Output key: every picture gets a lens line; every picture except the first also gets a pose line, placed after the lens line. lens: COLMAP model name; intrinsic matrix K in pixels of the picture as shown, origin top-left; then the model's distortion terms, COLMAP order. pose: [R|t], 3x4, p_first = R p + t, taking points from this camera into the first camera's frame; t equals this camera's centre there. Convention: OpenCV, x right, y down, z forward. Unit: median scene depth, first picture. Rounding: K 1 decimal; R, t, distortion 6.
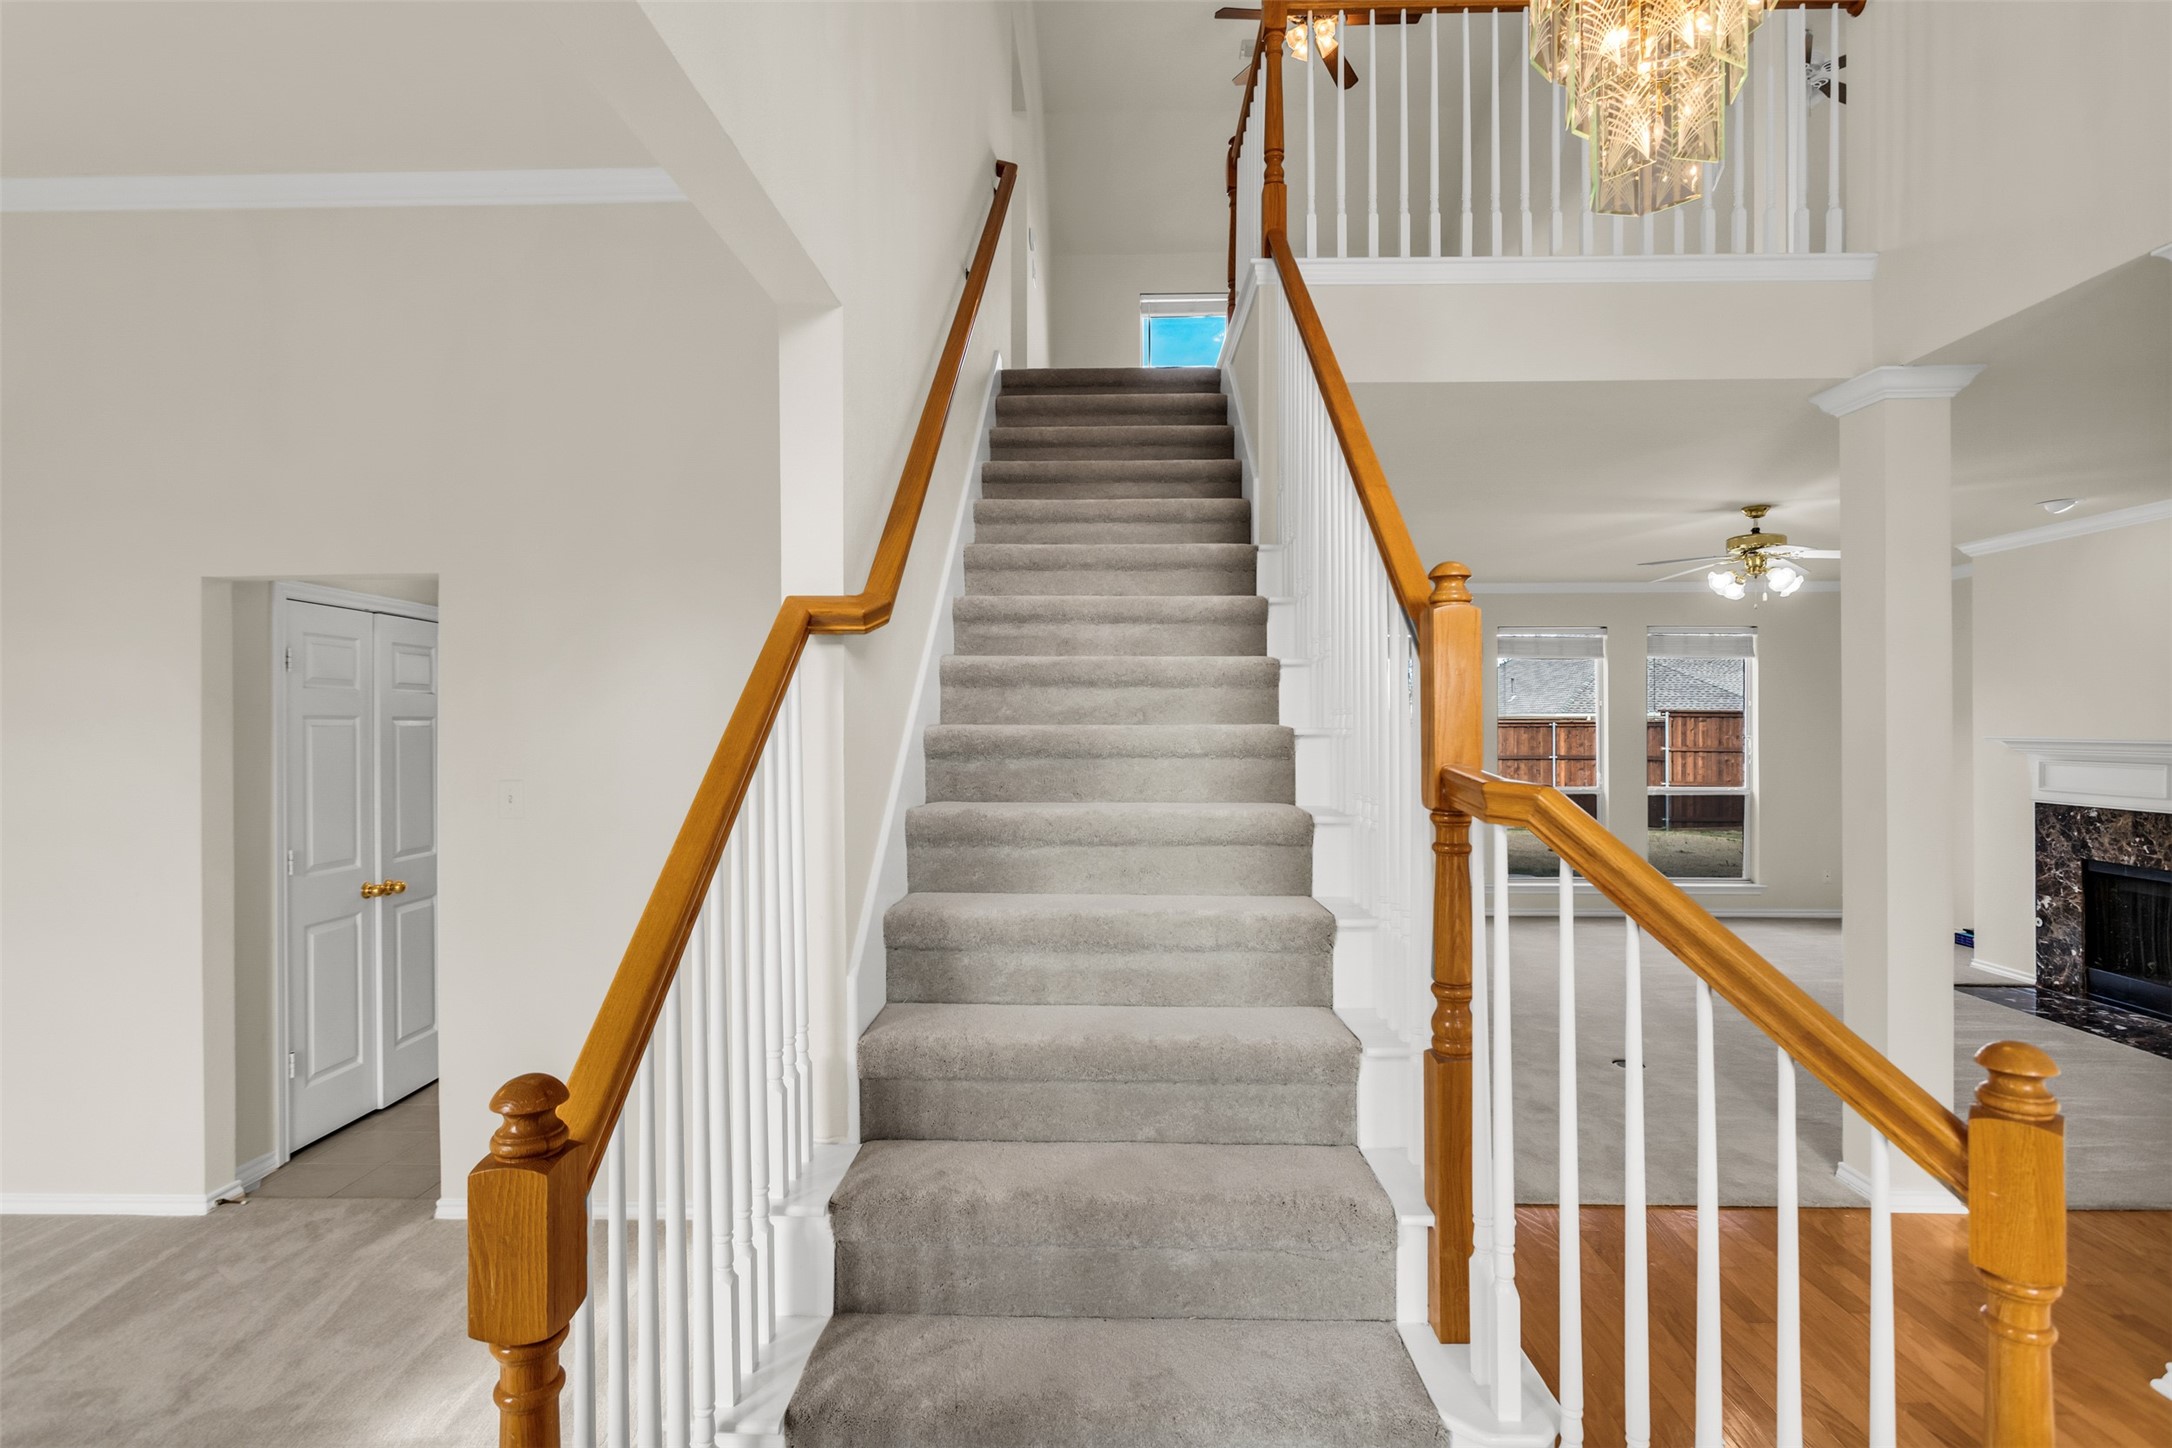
lens RADIAL K [[1037.1, 0, 1107.2], [0, 1037.1, 724.5], [0, 0, 1]] dist [-0.005731, -0.001791]
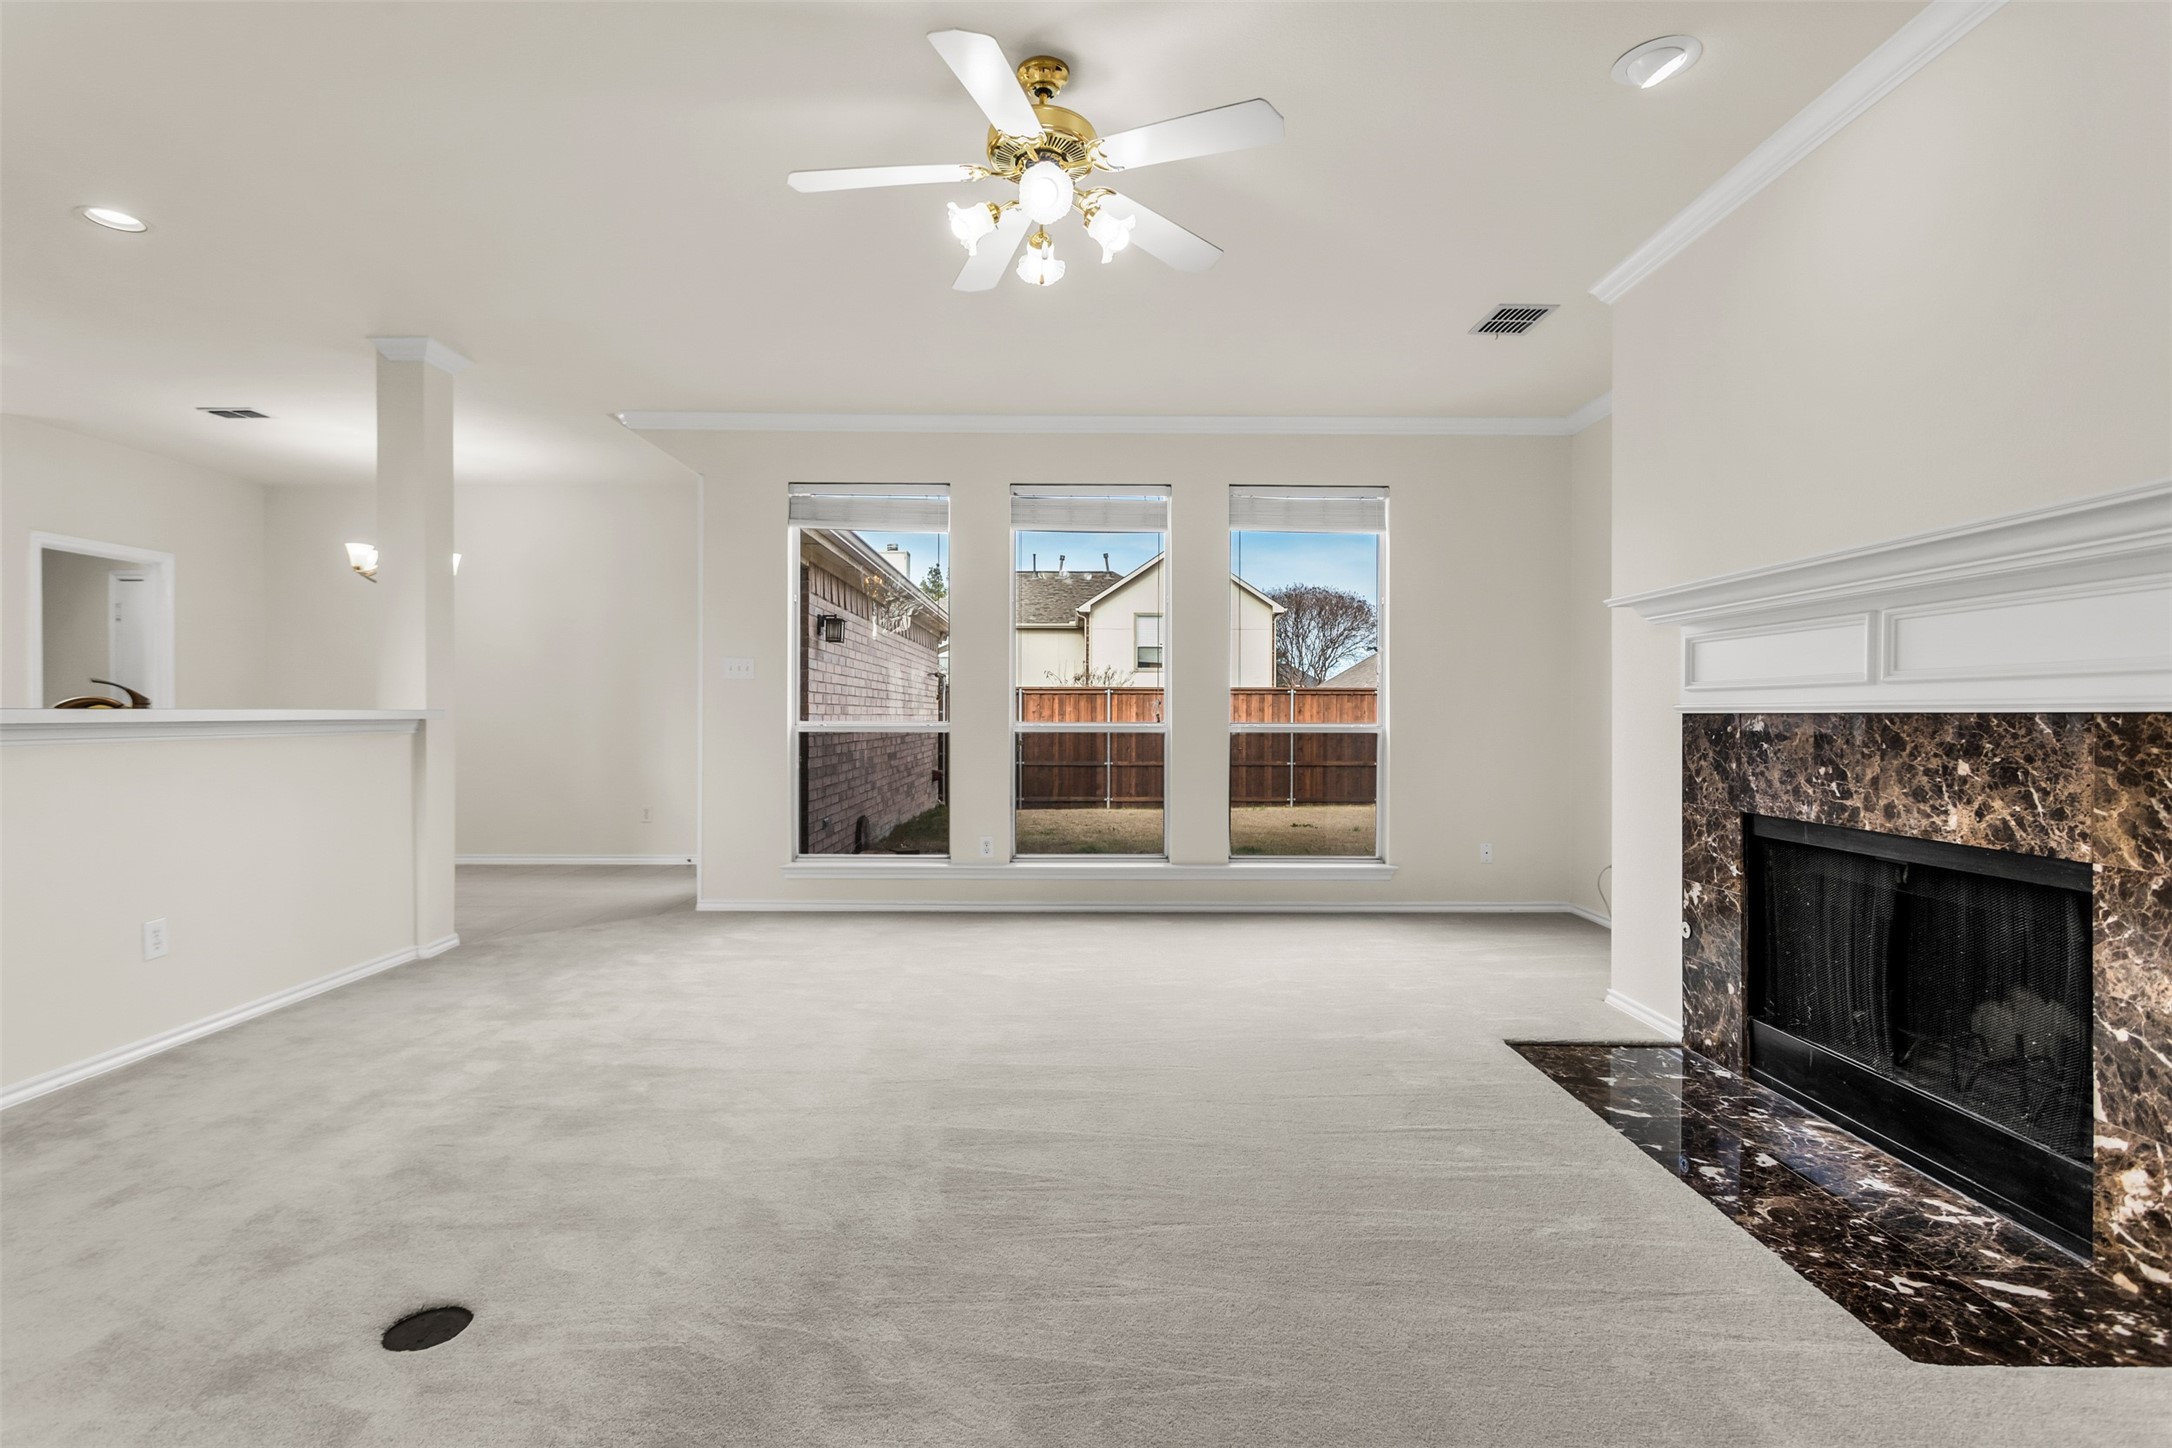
lens RADIAL K [[1037.1, 0, 1067.5], [0, 1037.1, 720.9], [0, 0, 1]] dist [-0.005731, -0.001791]
pose [[0.999633, 0.001530, 0.027058, 0.576902], [-0.001787, 0.999953, 0.009491, 0.077695], [-0.027042, -0.009536, 0.999589, 0.472069]]
